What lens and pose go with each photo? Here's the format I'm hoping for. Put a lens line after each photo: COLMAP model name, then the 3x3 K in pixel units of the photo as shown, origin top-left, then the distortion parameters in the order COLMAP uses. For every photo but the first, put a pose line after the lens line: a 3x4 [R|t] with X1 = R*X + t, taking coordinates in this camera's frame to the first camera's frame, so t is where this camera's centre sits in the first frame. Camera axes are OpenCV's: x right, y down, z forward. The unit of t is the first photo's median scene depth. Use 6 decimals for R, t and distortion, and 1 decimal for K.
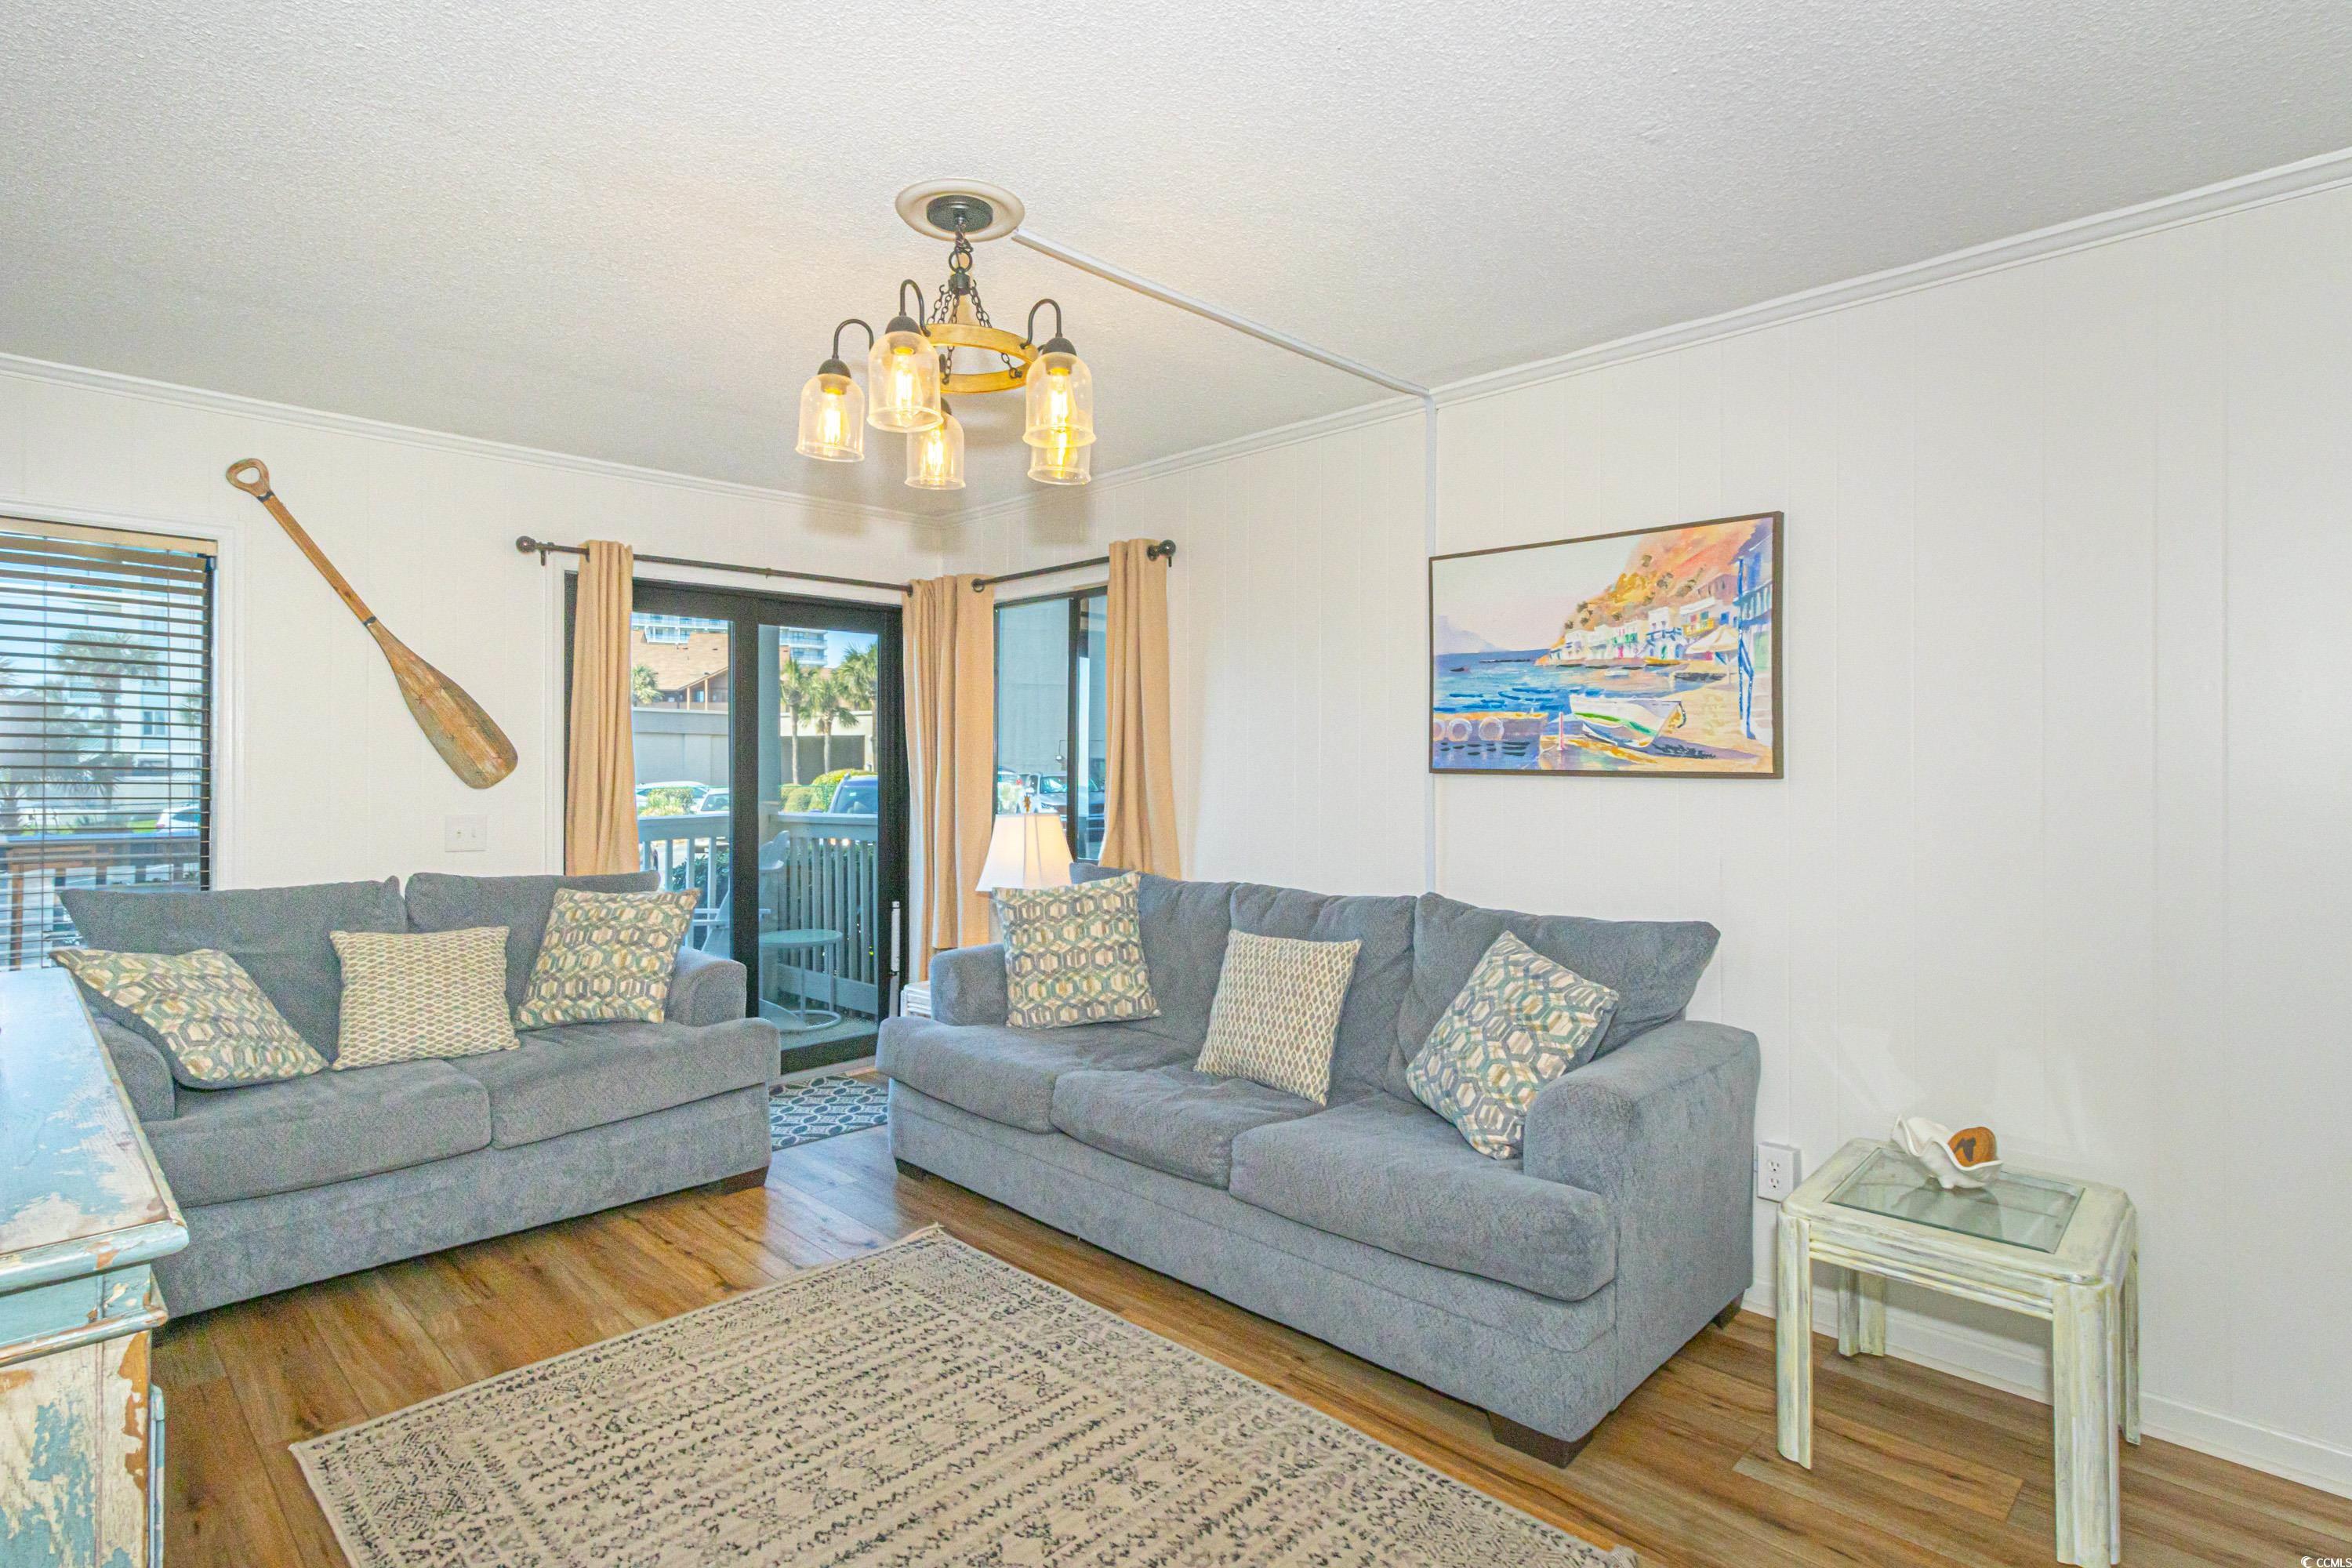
lens RADIAL K [[1178.8, 0, 1123.7], [0, 1178.8, 770.4], [0, 0, 1]] dist [0.002422, 0.001989]
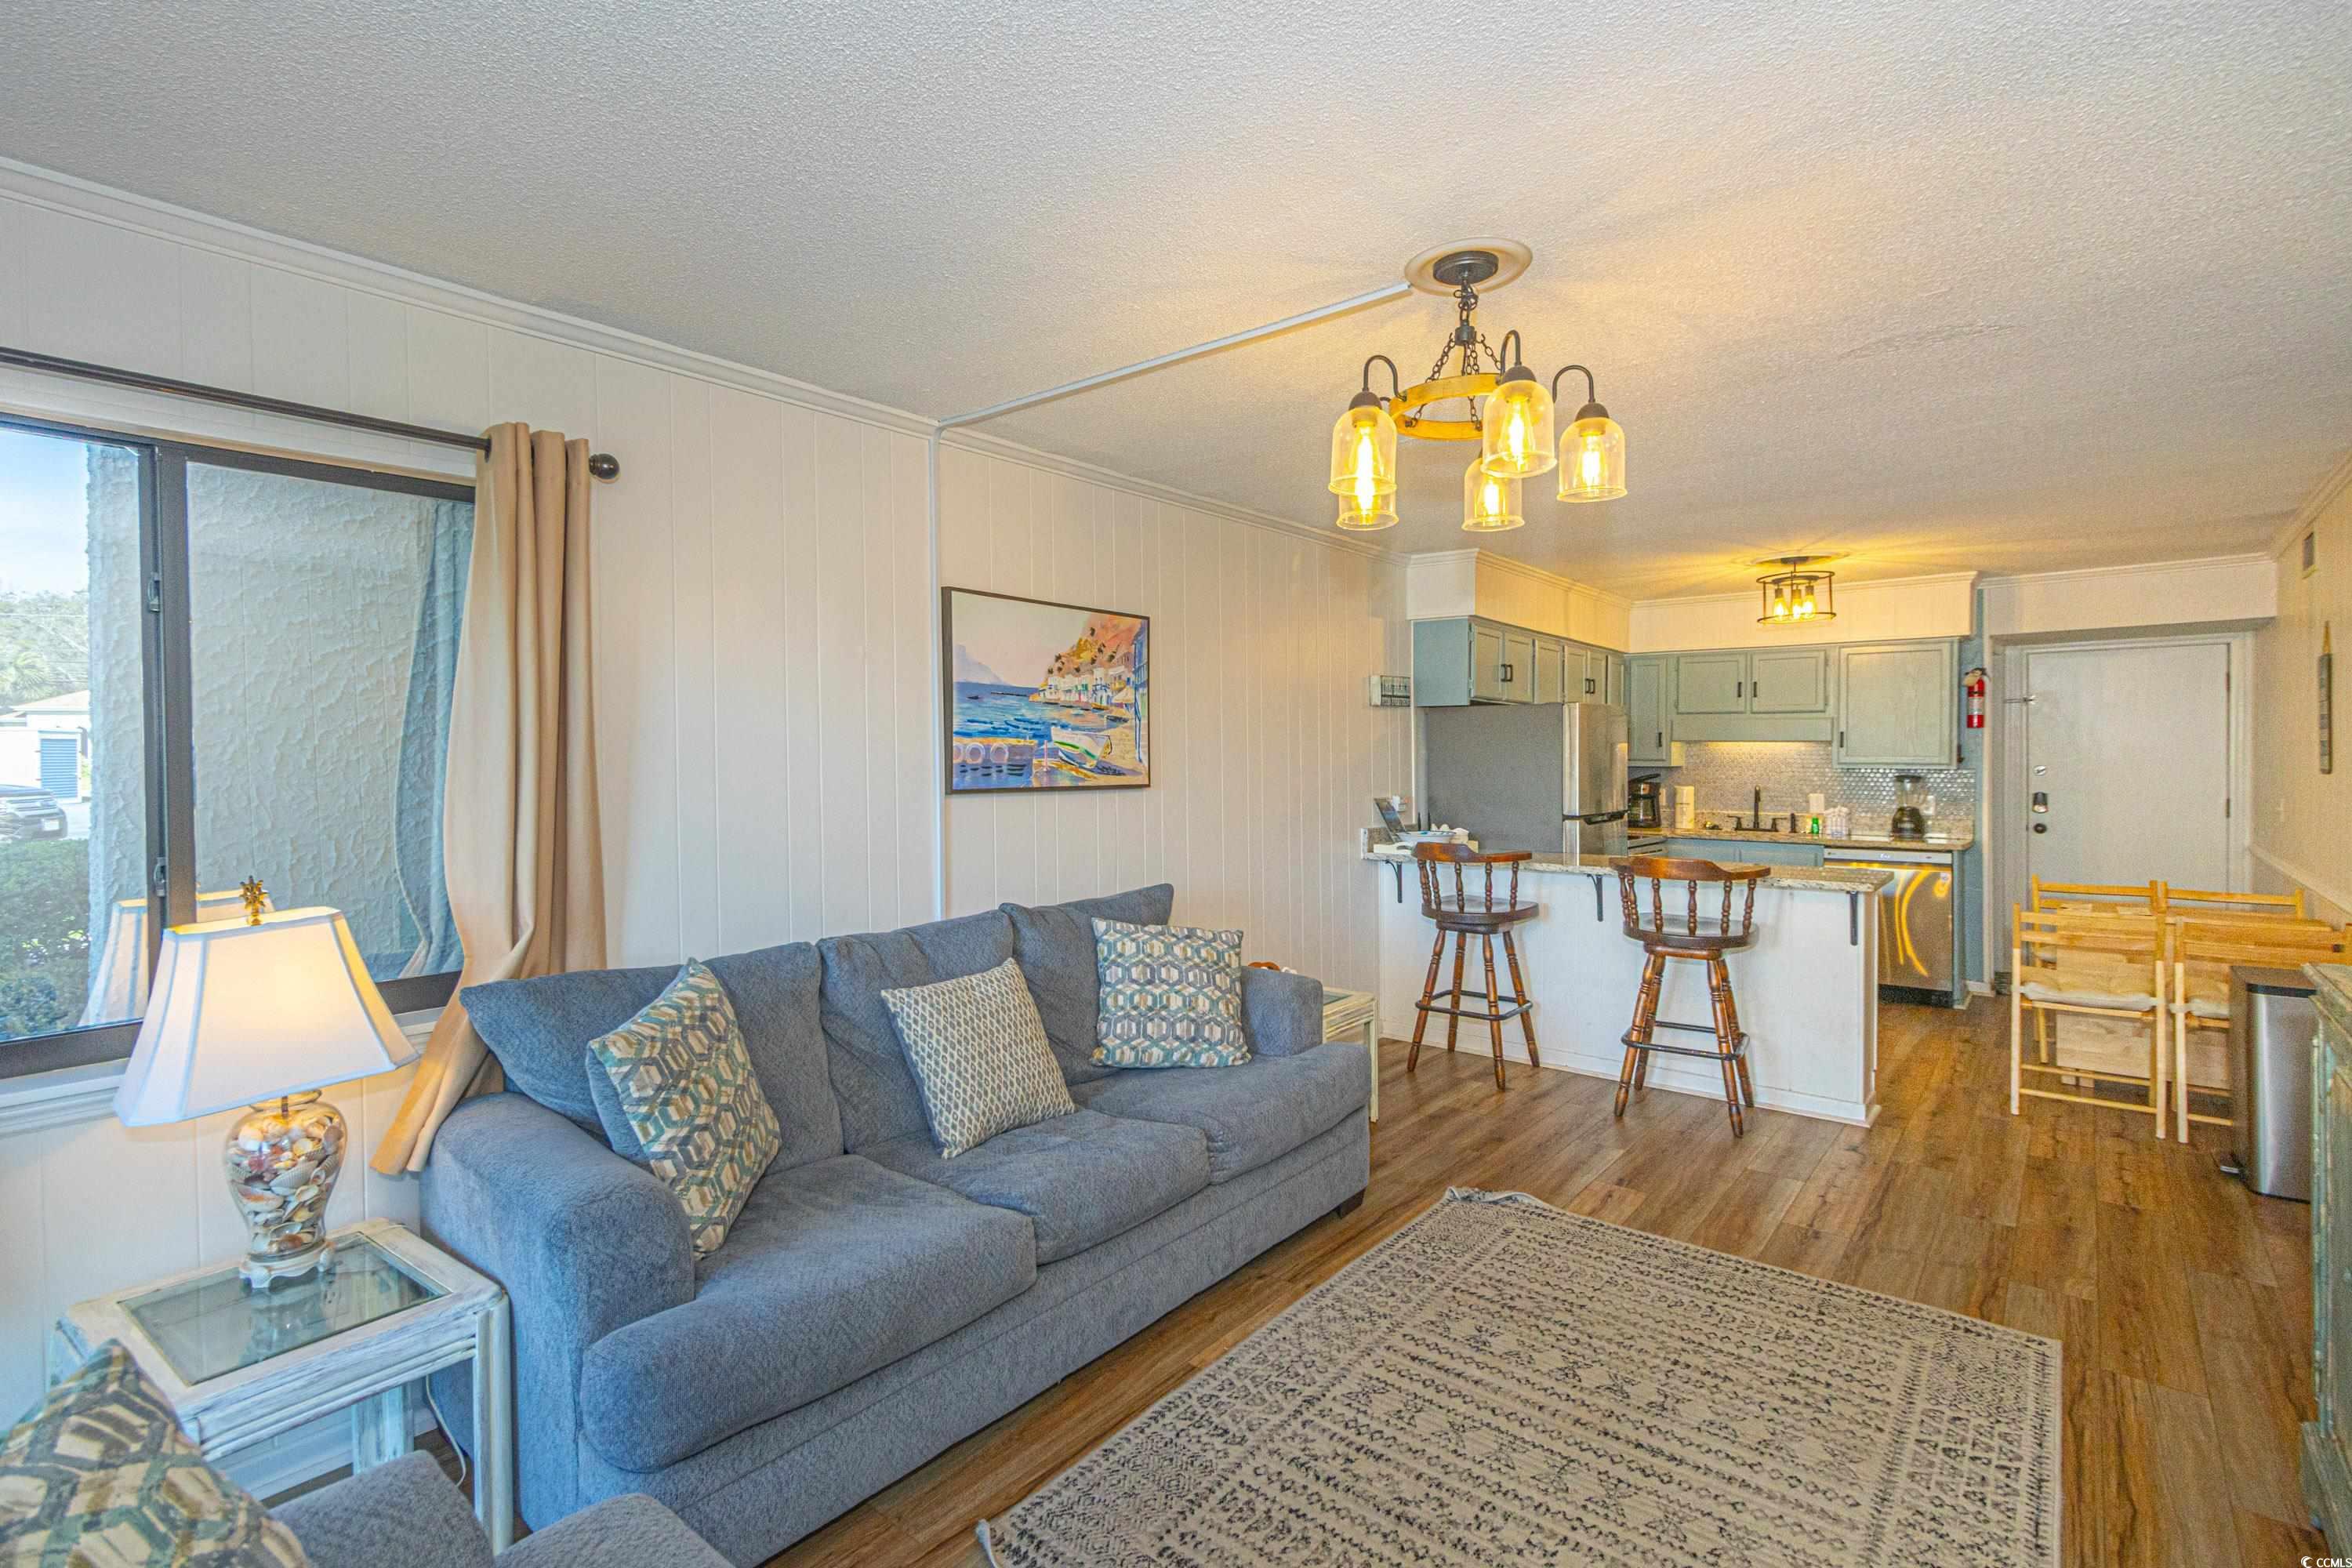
lens RADIAL K [[1086.9, 0, 1168.2], [0, 1086.9, 772.5], [0, 0, 1]] dist [0.001540, 0.001464]
pose [[-0.101461, -0.014900, 0.994728, -0.784162], [0.014195, 0.999764, 0.016423, -0.032631], [-0.994738, 0.015786, -0.101226, 0.996548]]
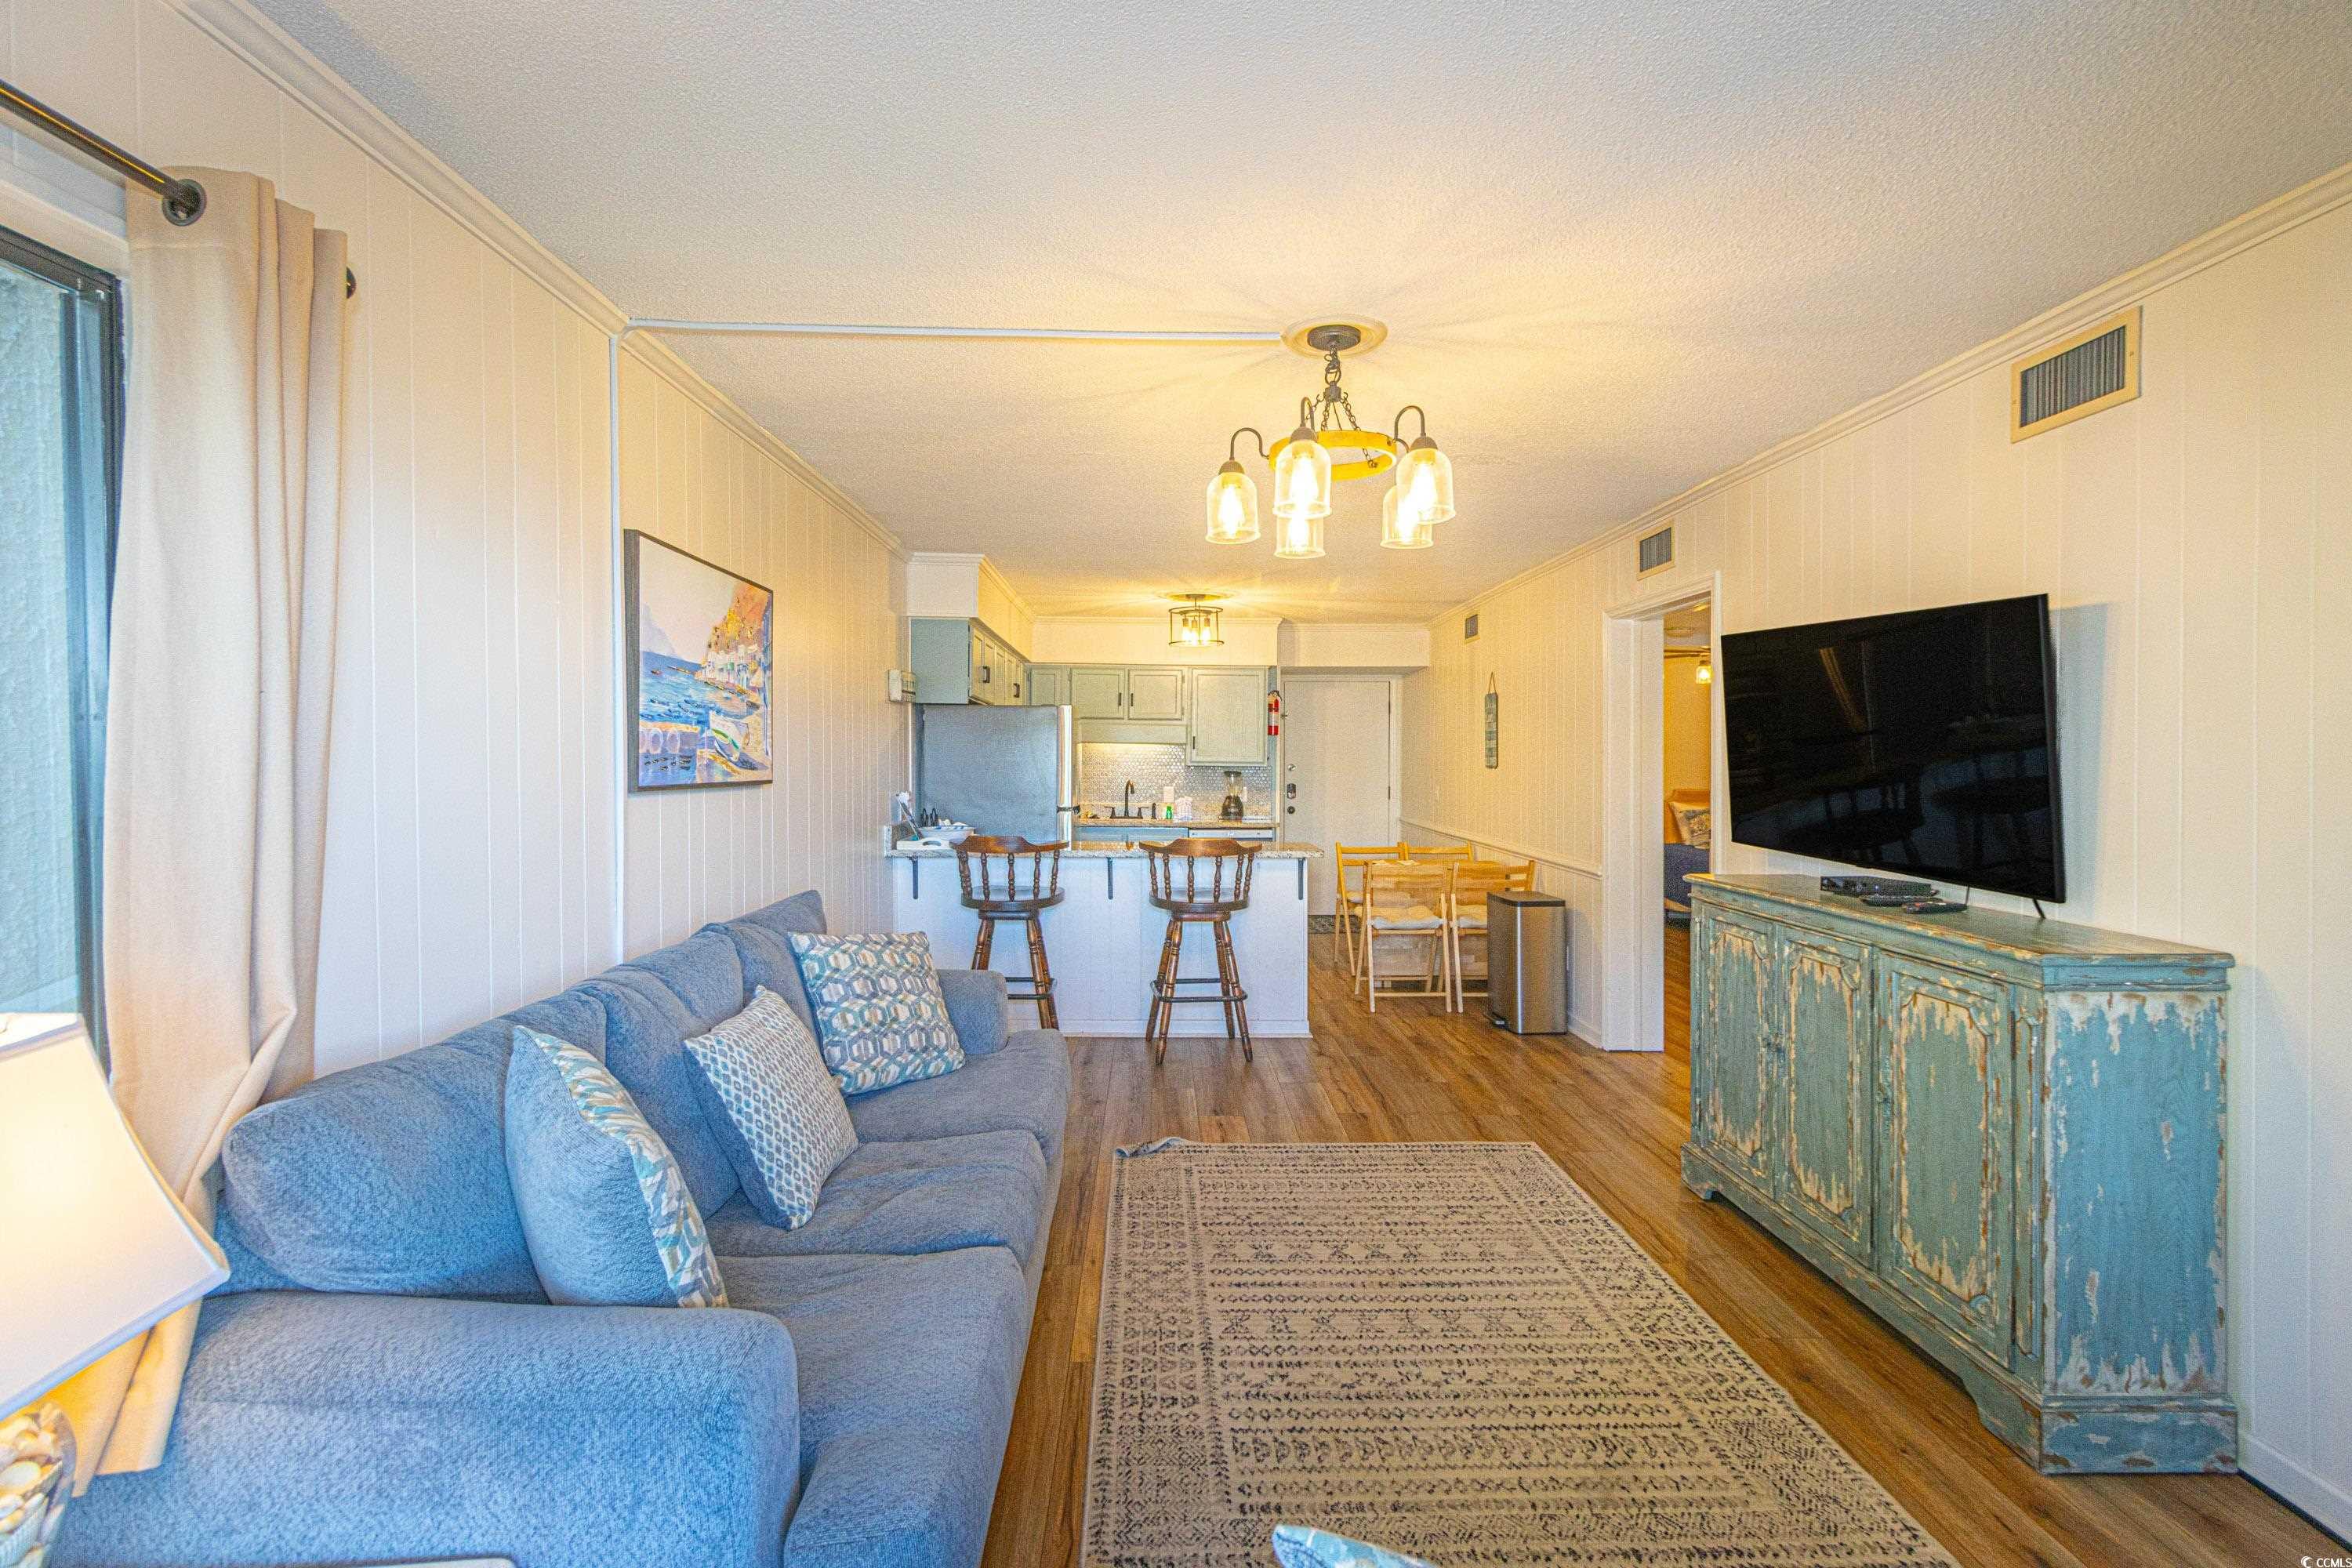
lens RADIAL K [[1086.9, 0, 1177.4], [0, 1086.9, 761.9], [0, 0, 1]] dist [0.001540, 0.001464]
pose [[-0.730649, -0.008135, 0.682705, -0.587902], [0.001301, 0.999911, 0.013307, -0.031185], [-0.682752, 0.010611, -0.730573, 1.426882]]
